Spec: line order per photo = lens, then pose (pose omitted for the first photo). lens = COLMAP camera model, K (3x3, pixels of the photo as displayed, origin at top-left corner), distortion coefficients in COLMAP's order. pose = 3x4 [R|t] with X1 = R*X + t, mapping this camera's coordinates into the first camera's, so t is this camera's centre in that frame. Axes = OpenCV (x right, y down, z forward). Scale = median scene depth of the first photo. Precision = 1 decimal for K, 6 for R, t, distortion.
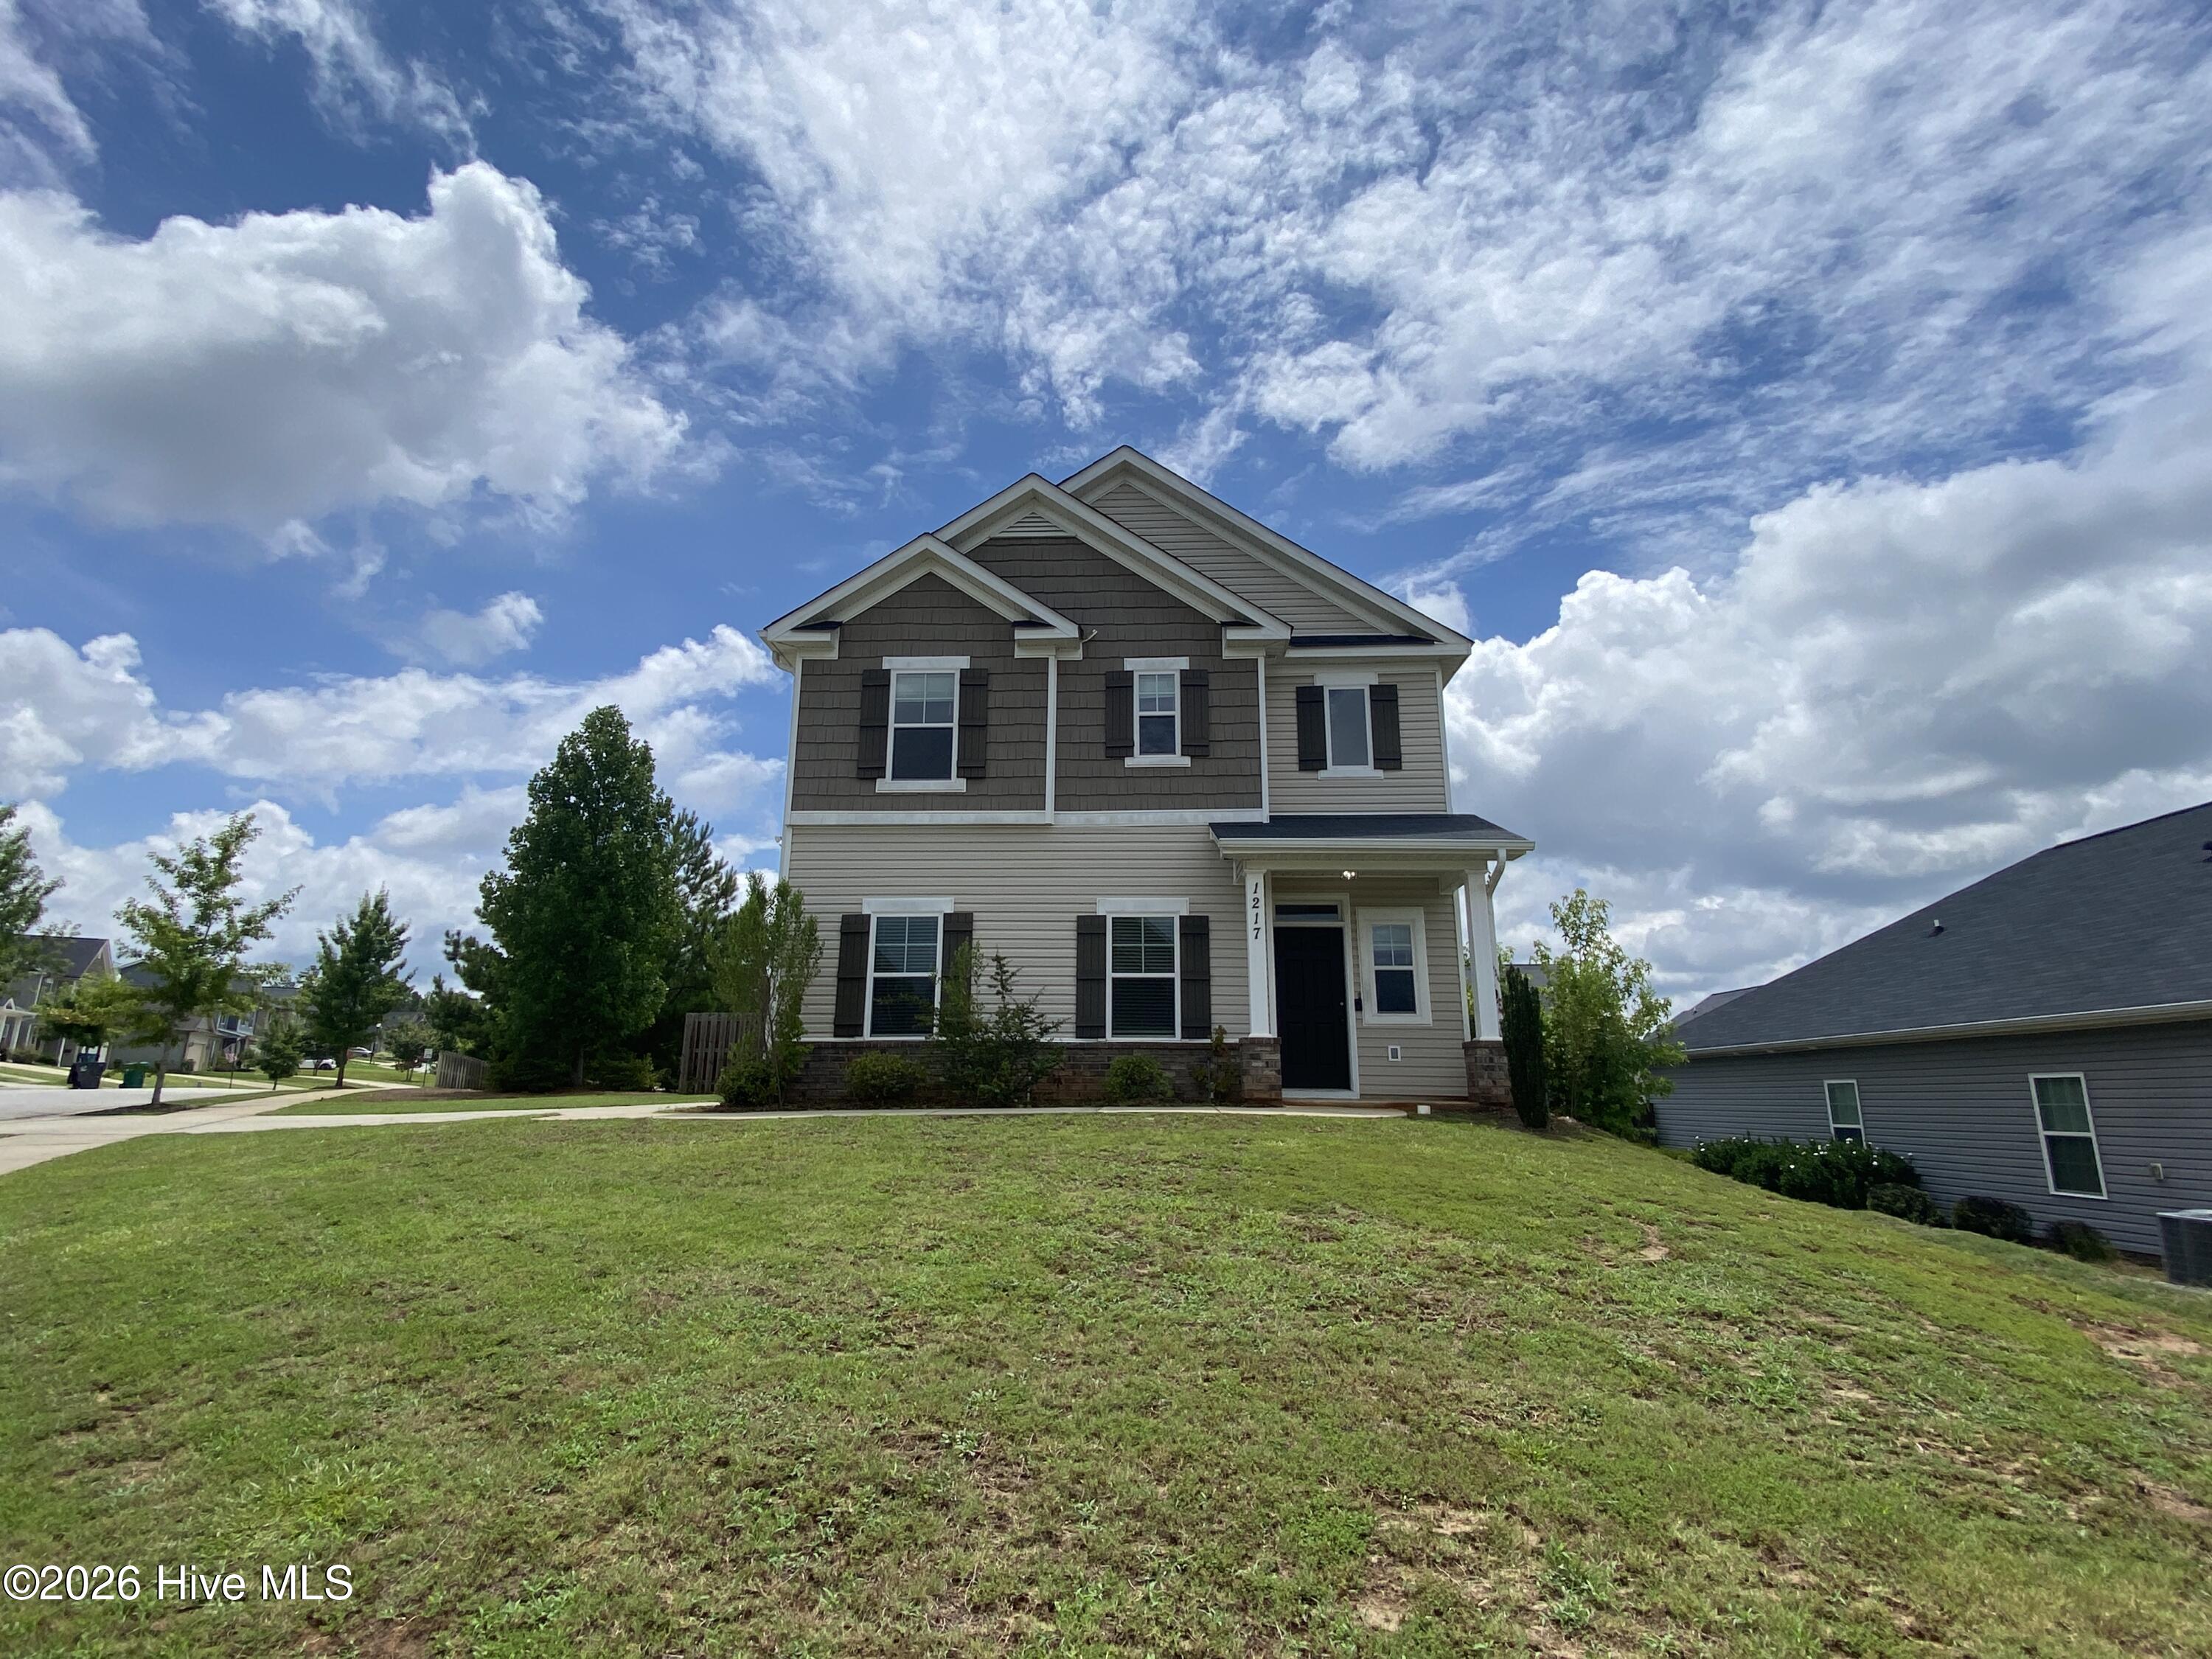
lens RADIAL K [[1081.0, 0, 1102.0], [0, 1081.0, 824.7], [0, 0, 1]] dist [0.035546, -0.029194]
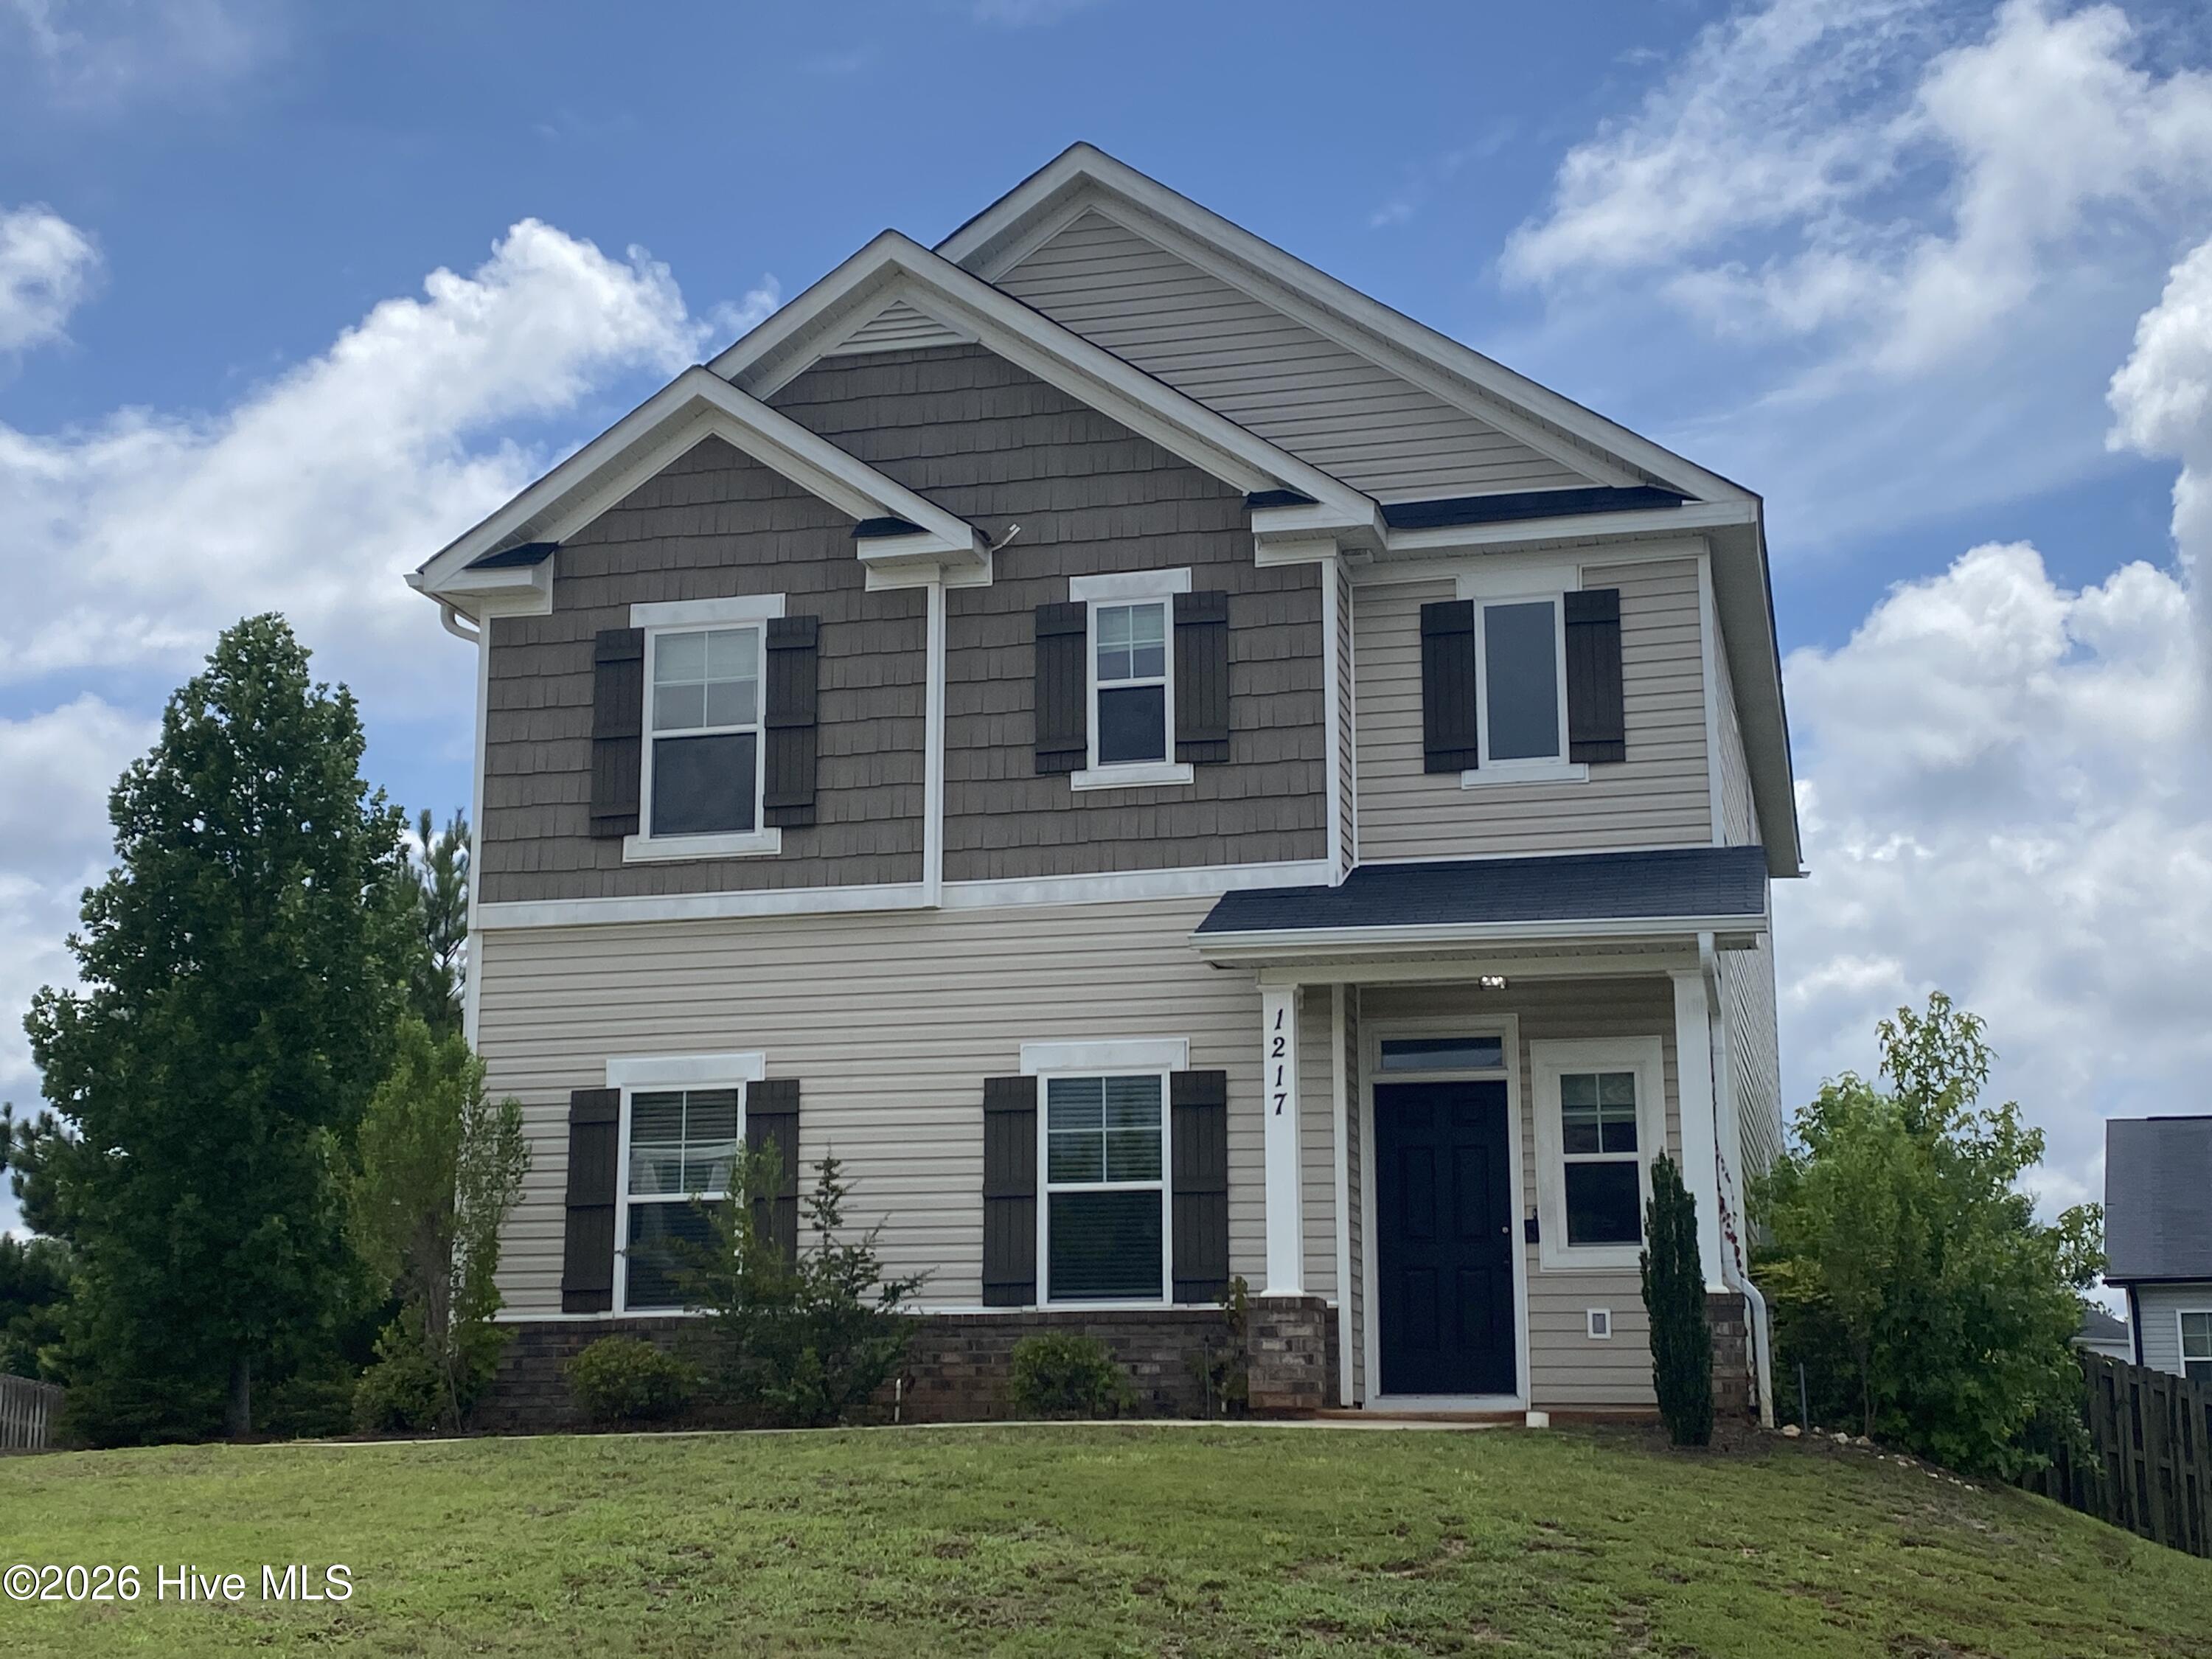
lens RADIAL K [[3086.2, 0, 1096.3], [0, 3086.2, 774.5], [0, 0, 1]] dist [0.117874, -0.391863]
pose [[0.977380, -0.053425, -0.204632, 0.332622], [0.056614, 0.998348, 0.009756, -0.073175], [0.203773, -0.021121, 0.978790, -0.455853]]
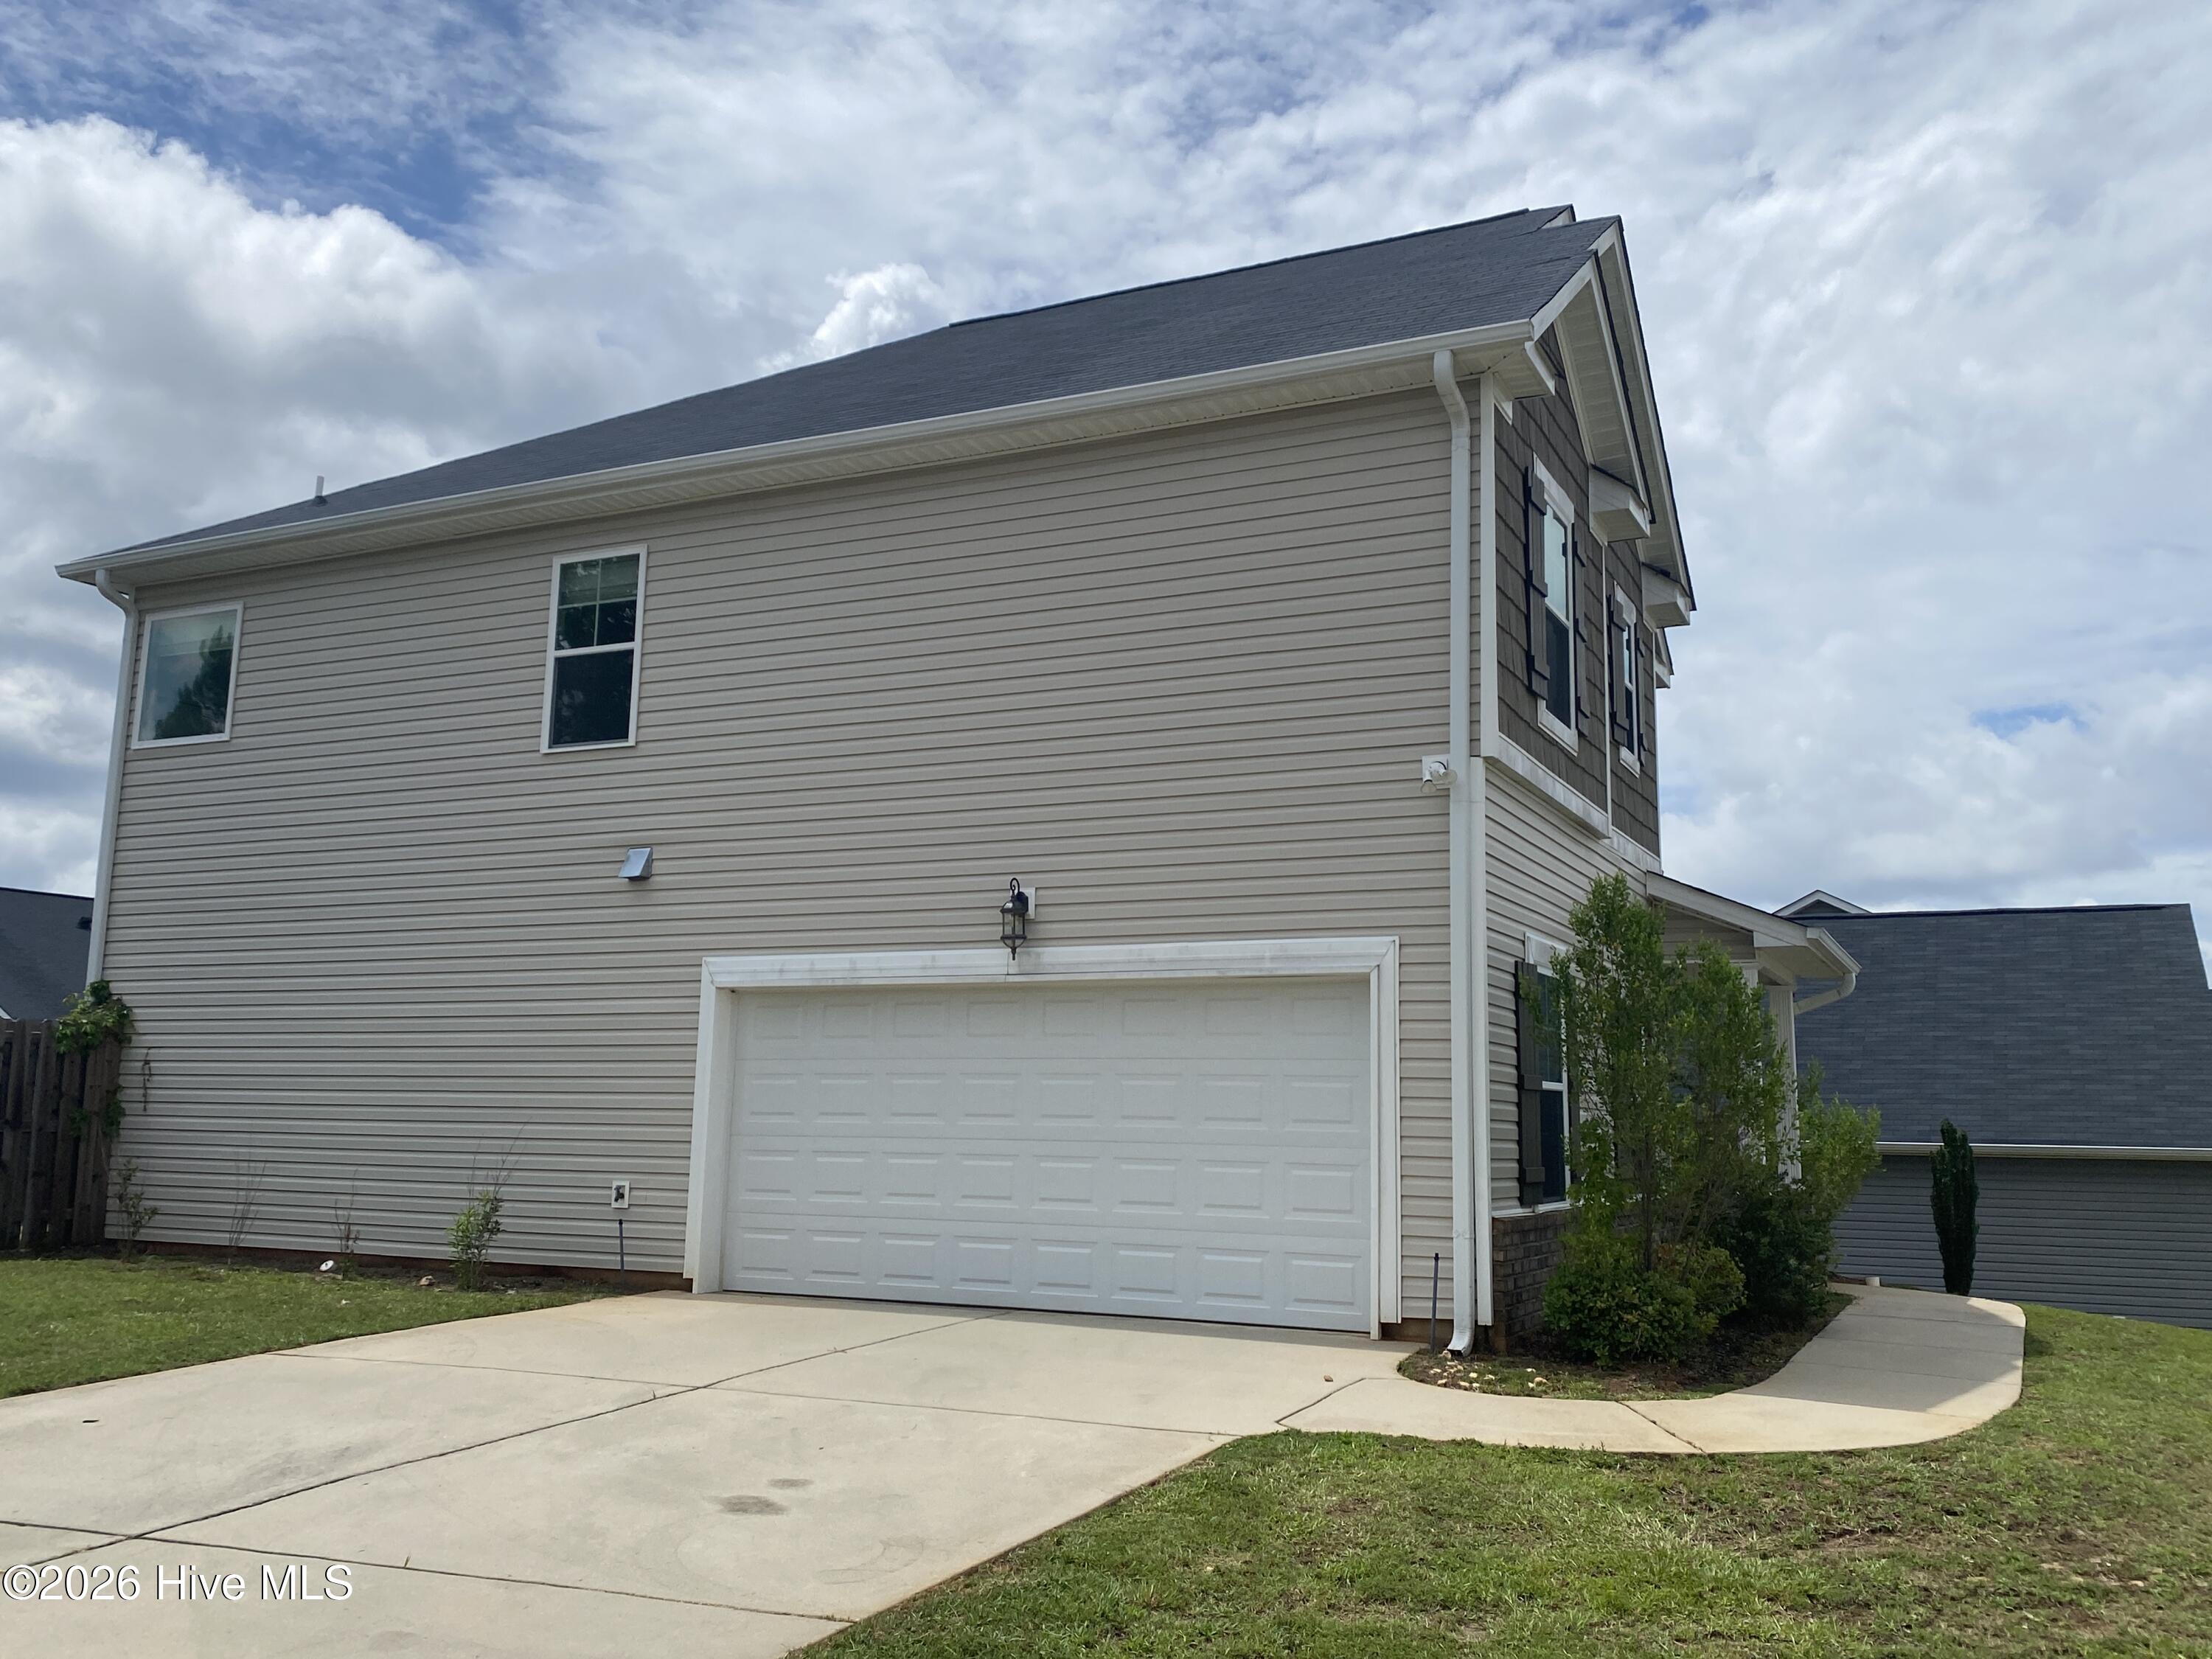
lens RADIAL K [[1892.3, 0, 1106.0], [0, 1892.3, 829.5], [0, 0, 1]] dist [0.010729, 0.007412]
pose [[0.403714, 0.143782, 0.903516, -1.058428], [-0.237155, 0.970263, -0.048436, 0.106463], [-0.883613, -0.194719, 0.425808, 0.769077]]
